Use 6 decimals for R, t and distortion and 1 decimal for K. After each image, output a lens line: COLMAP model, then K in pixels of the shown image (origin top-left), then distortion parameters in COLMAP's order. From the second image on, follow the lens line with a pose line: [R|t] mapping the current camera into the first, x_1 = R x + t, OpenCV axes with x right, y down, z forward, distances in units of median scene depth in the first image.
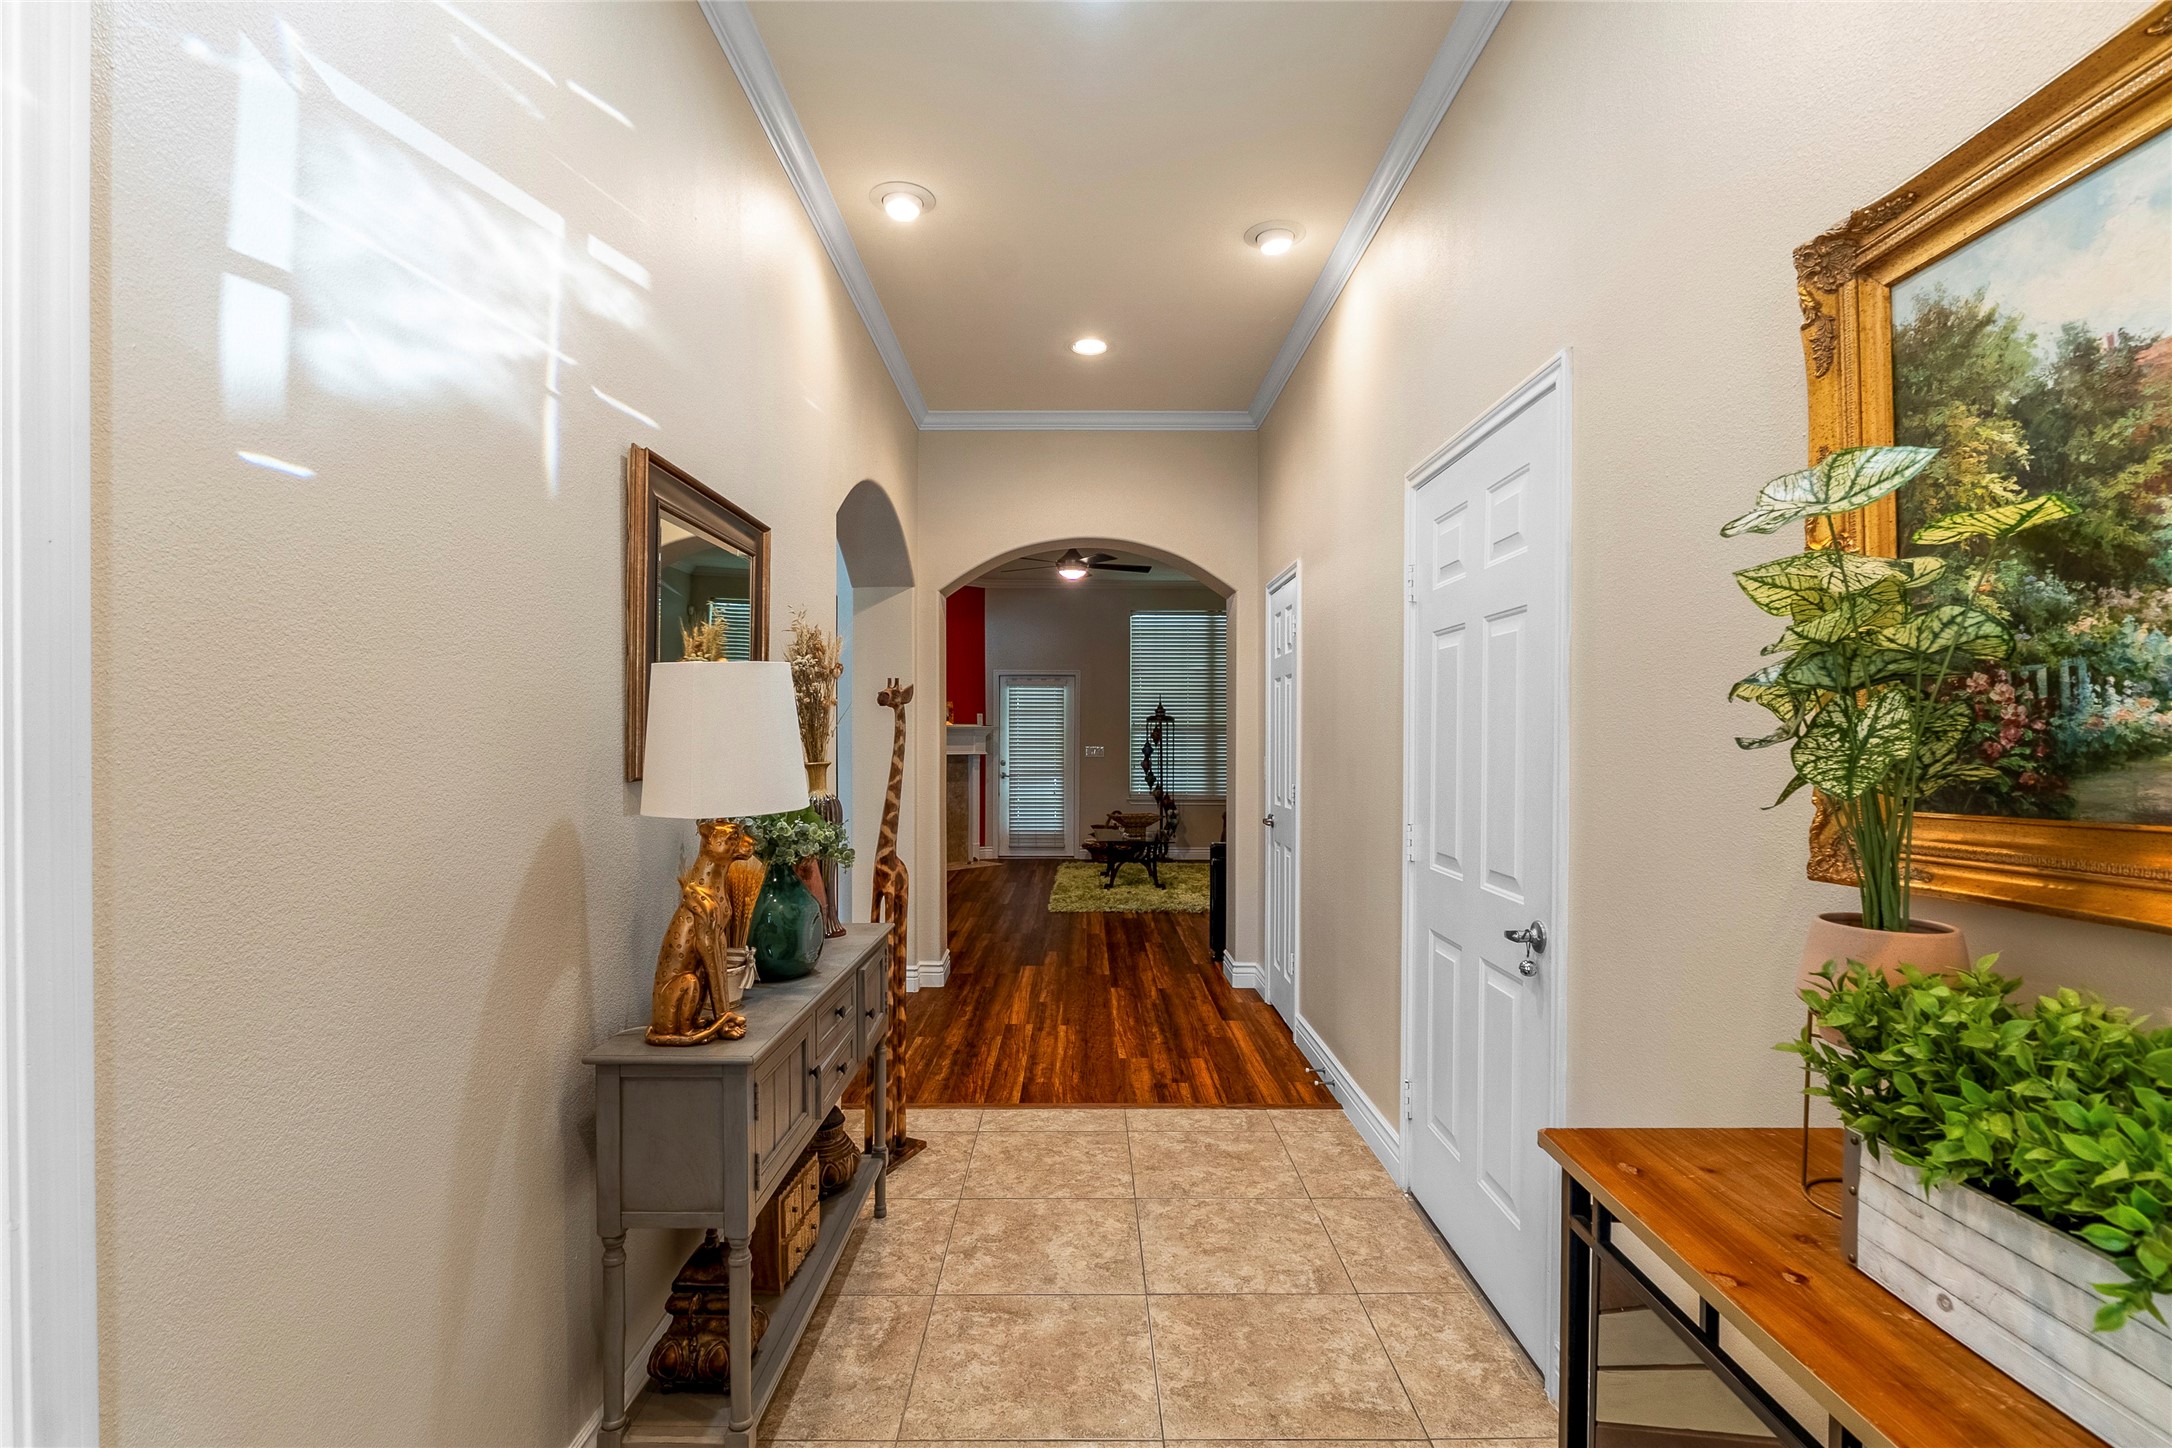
lens RADIAL K [[1036.0, 0, 1091.0], [0, 1036.0, 731.5], [0, 0, 1]] dist [-0.017336, 0.001846]
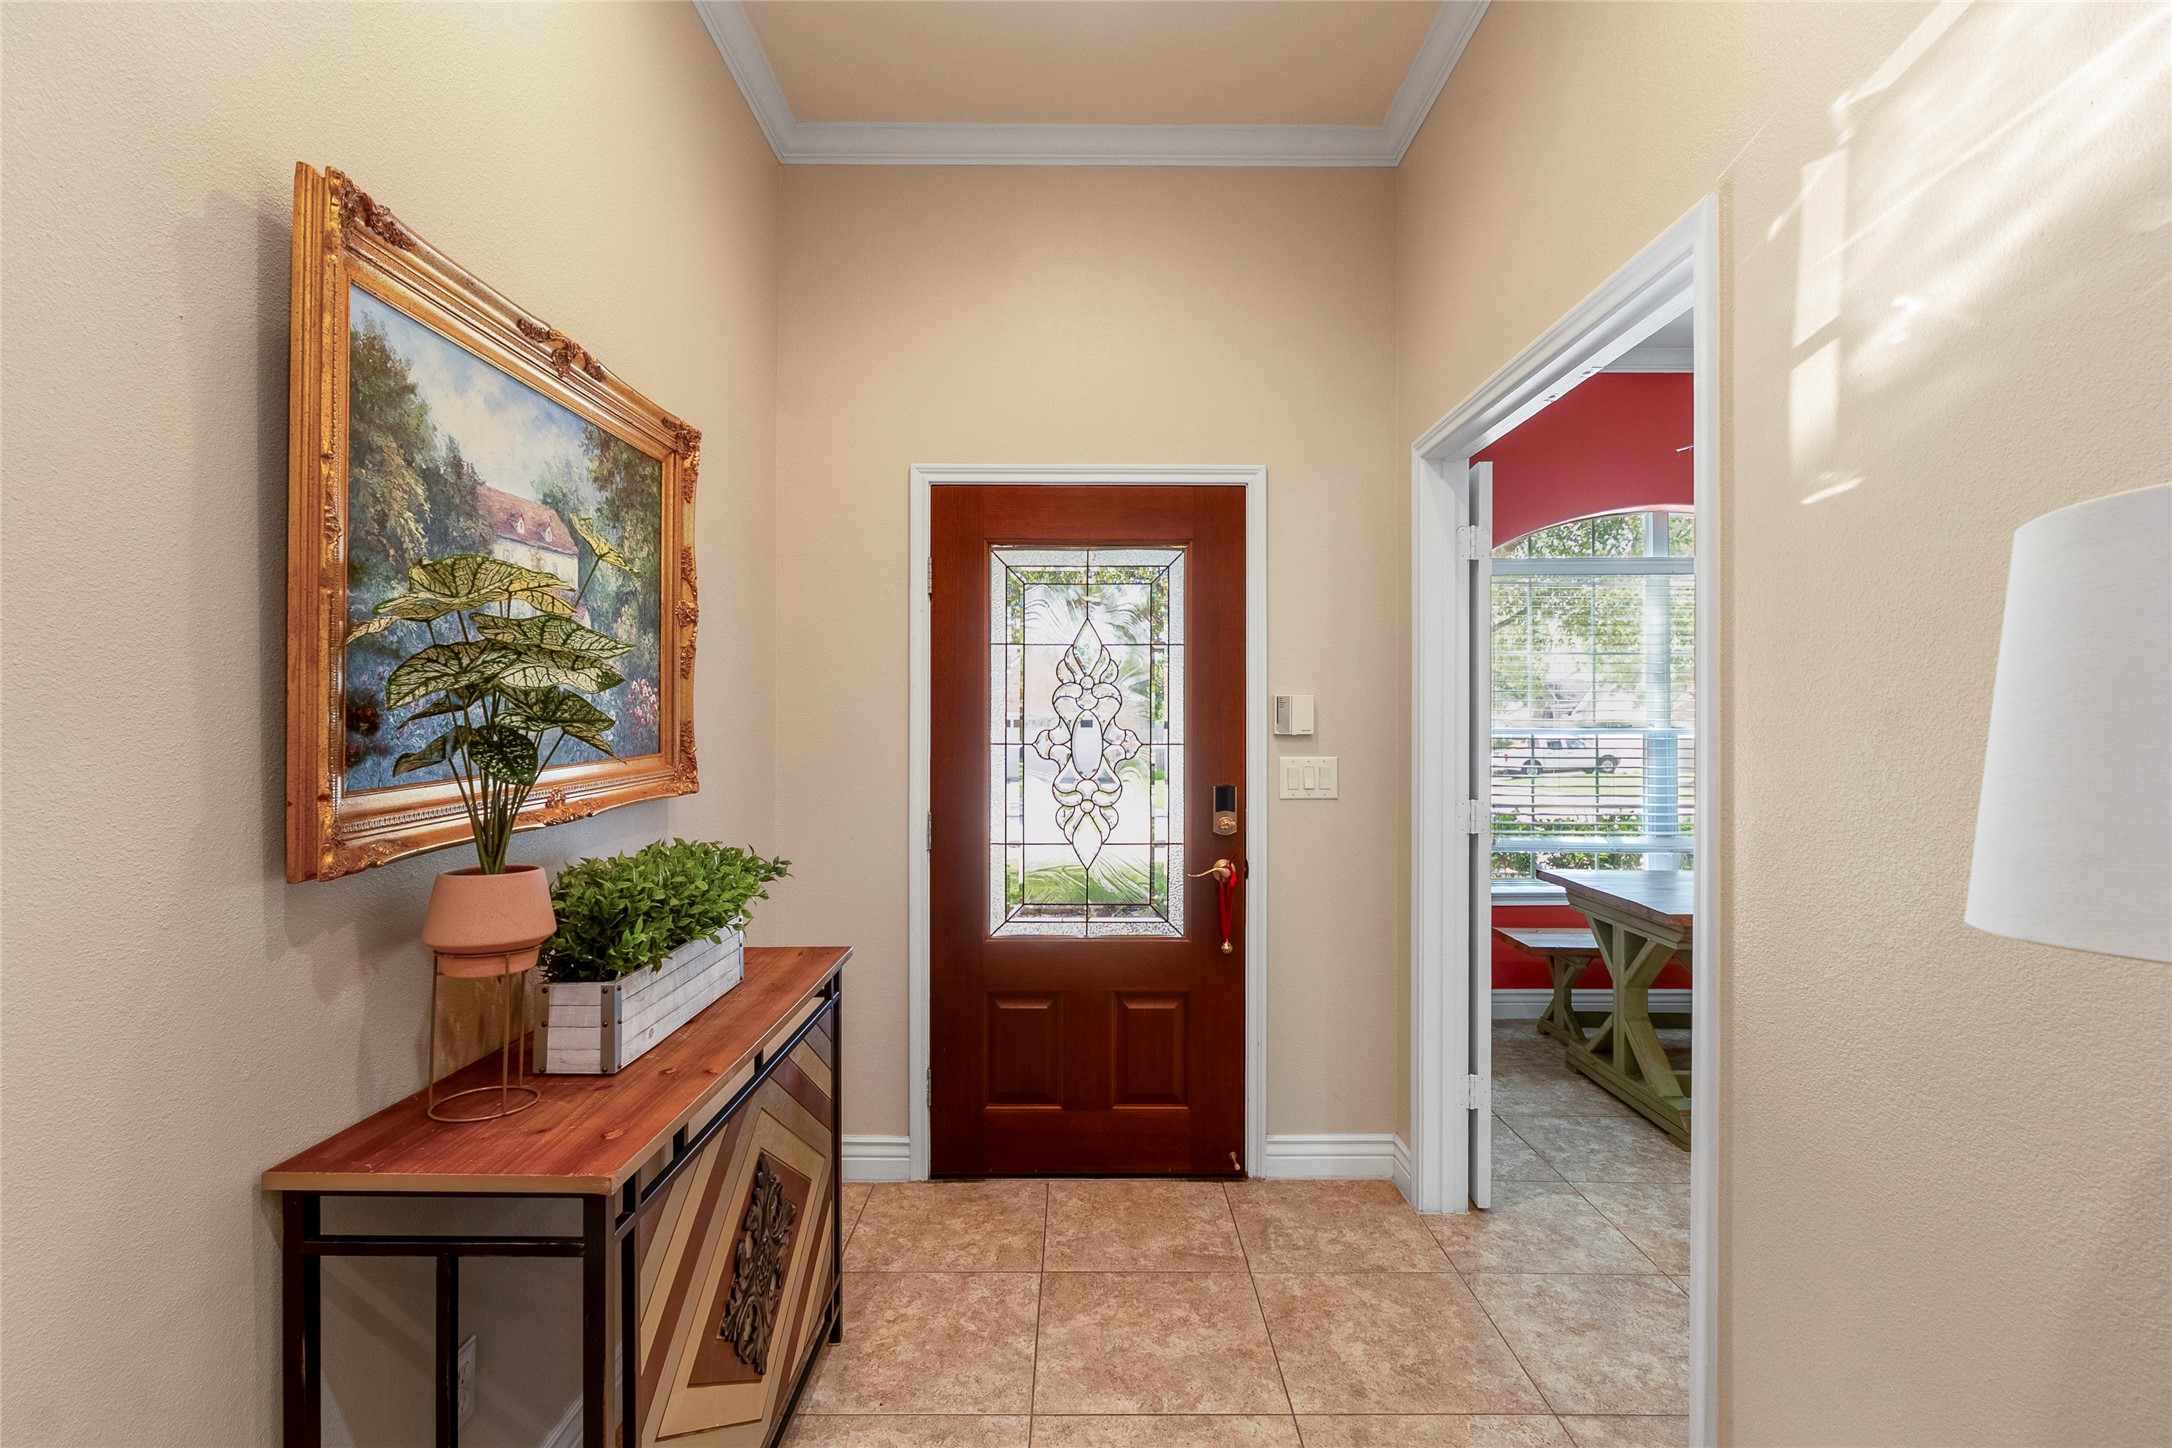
lens RADIAL K [[1036.0, 0, 1088.1], [0, 1036.0, 717.4], [0, 0, 1]] dist [-0.017336, 0.001846]
pose [[-0.999987, -0.004143, 0.003019, 0.040104], [-0.004175, 0.999936, -0.010524, 0.009717], [-0.002975, -0.010537, -0.999940, 2.168919]]
